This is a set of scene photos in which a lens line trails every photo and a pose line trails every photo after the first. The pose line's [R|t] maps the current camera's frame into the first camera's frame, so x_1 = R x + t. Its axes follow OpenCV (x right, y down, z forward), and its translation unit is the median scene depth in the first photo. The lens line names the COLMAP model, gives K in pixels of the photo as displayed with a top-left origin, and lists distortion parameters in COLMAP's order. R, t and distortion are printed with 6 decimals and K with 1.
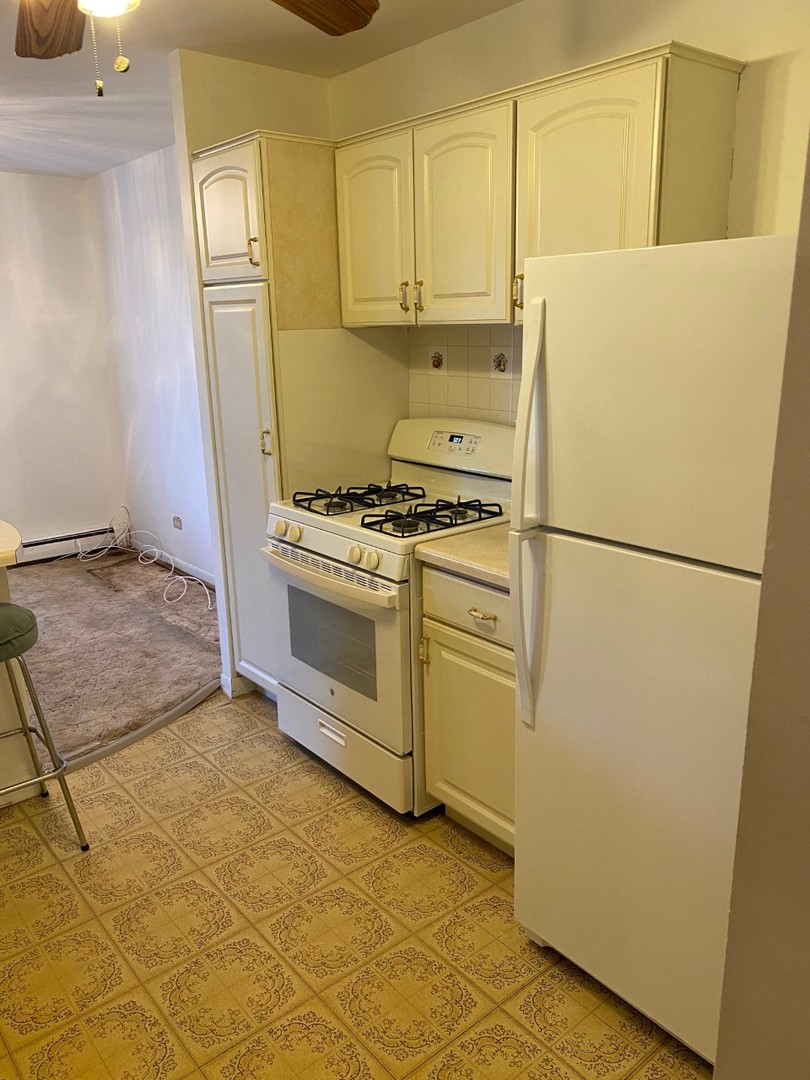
lens RADIAL K [[827.3, 0, 405.0], [0, 827.3, 540.0], [0, 0, 1]] dist [0.041065, -0.045218]
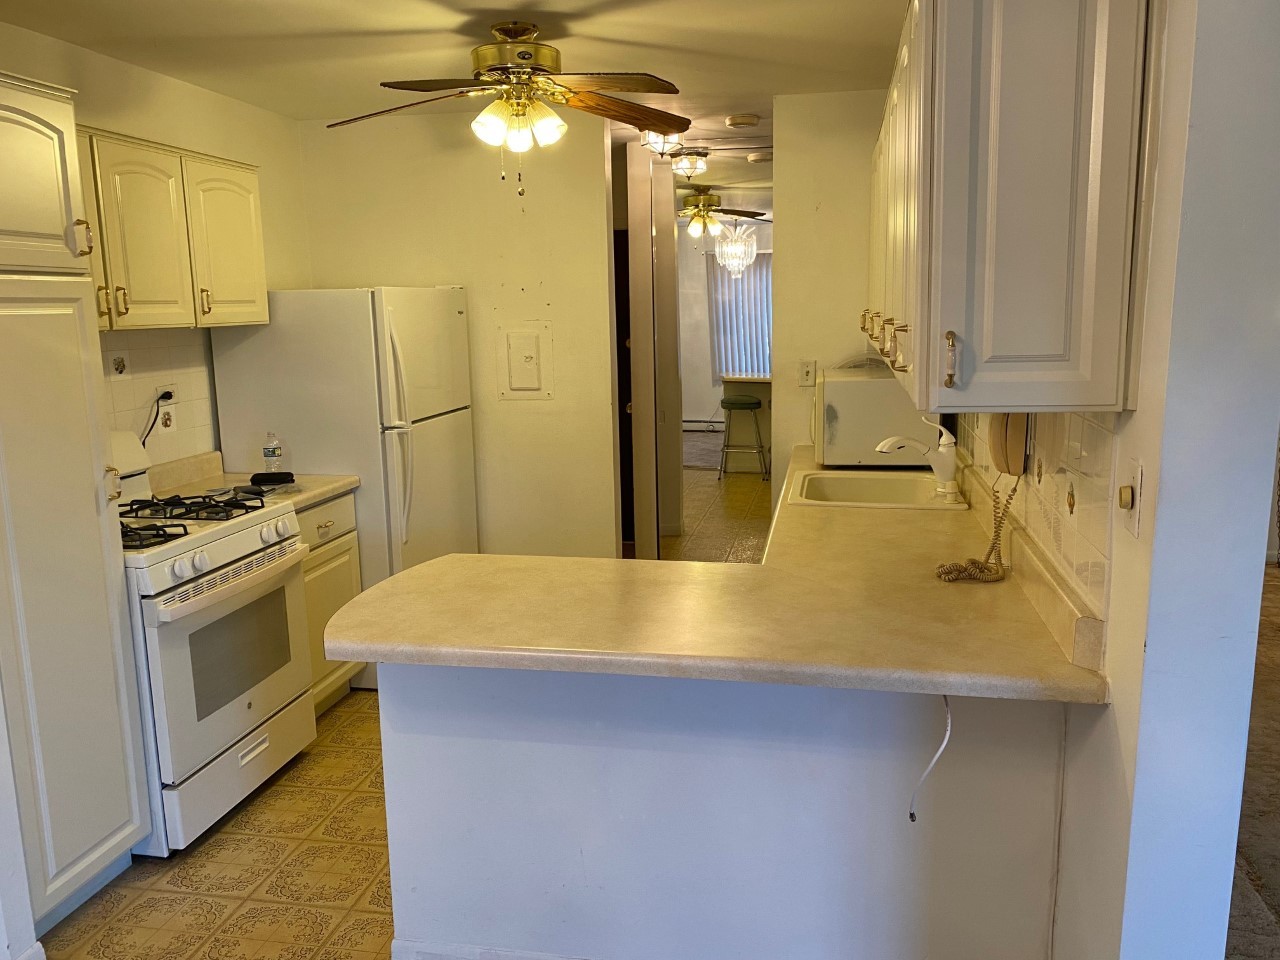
lens RADIAL K [[980.5, 0, 646.1], [0, 980.5, 489.6], [0, 0, 1]] dist [0.041065, -0.045218]
pose [[-0.634629, -0.112382, 0.764602, -1.281337], [0.234030, 0.914968, 0.328730, -0.325406], [-0.736530, 0.387561, -0.554365, 1.262593]]
